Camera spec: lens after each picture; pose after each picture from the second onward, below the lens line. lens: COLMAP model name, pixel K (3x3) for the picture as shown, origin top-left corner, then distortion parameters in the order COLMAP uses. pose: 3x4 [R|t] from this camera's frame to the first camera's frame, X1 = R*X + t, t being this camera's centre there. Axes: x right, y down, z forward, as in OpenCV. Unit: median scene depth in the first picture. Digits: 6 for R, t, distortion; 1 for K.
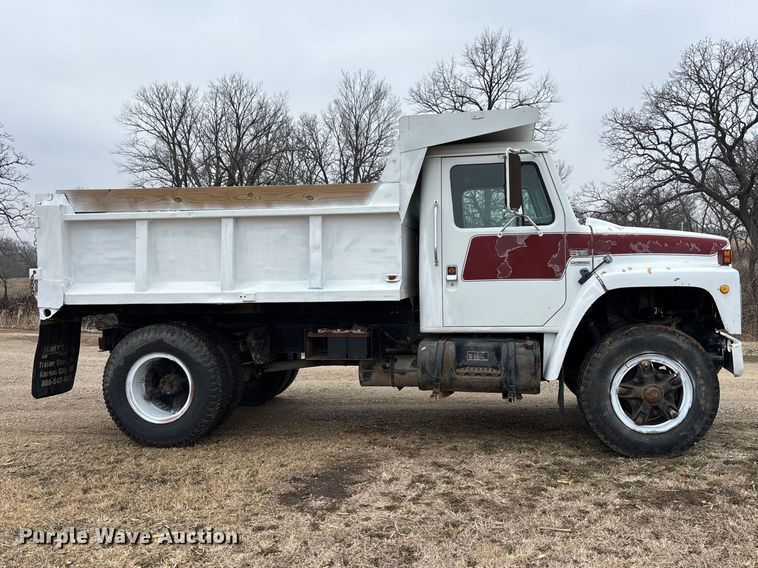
lens RADIAL K [[737.2, 0, 362.4], [0, 737.2, 297.1], [0, 0, 1]] dist [0.178142, -0.451642]
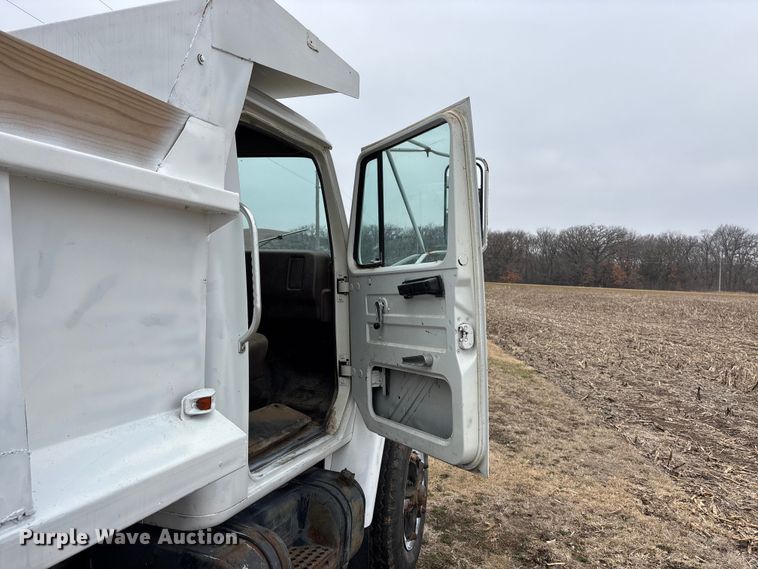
lens RADIAL K [[562.3, 0, 379.0], [0, 562.3, 284.5], [0, 0, 1]] dist [0.004616, -0.035356]
pose [[0.219821, 0.017450, 0.975384, -0.186208], [-0.001304, 0.999844, -0.017594, -0.074018], [-0.975539, 0.002596, 0.219809, 0.849861]]
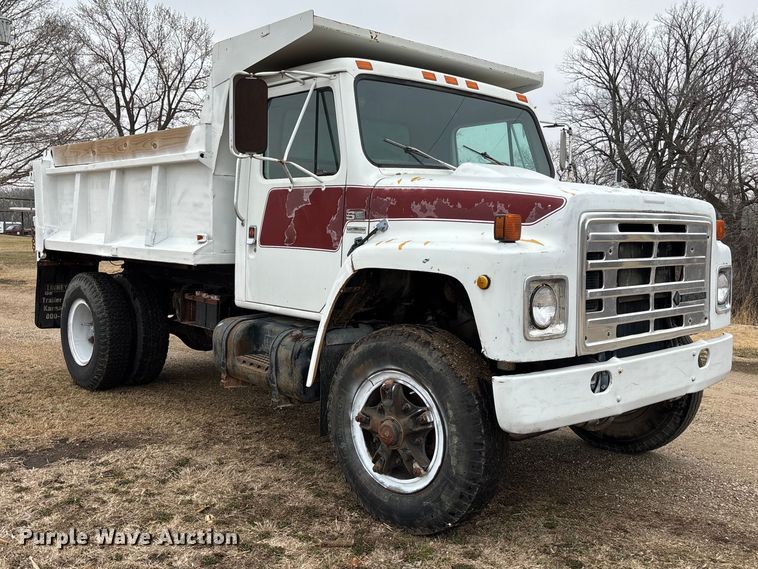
lens RADIAL K [[737.2, 0, 362.4], [0, 737.2, 297.6], [0, 0, 1]] dist [0.178142, -0.451642]
pose [[0.759737, 0.096011, -0.643103, 0.727539], [-0.055827, 0.995018, 0.082597, -0.038310], [0.647830, -0.026849, 0.761312, 0.456263]]
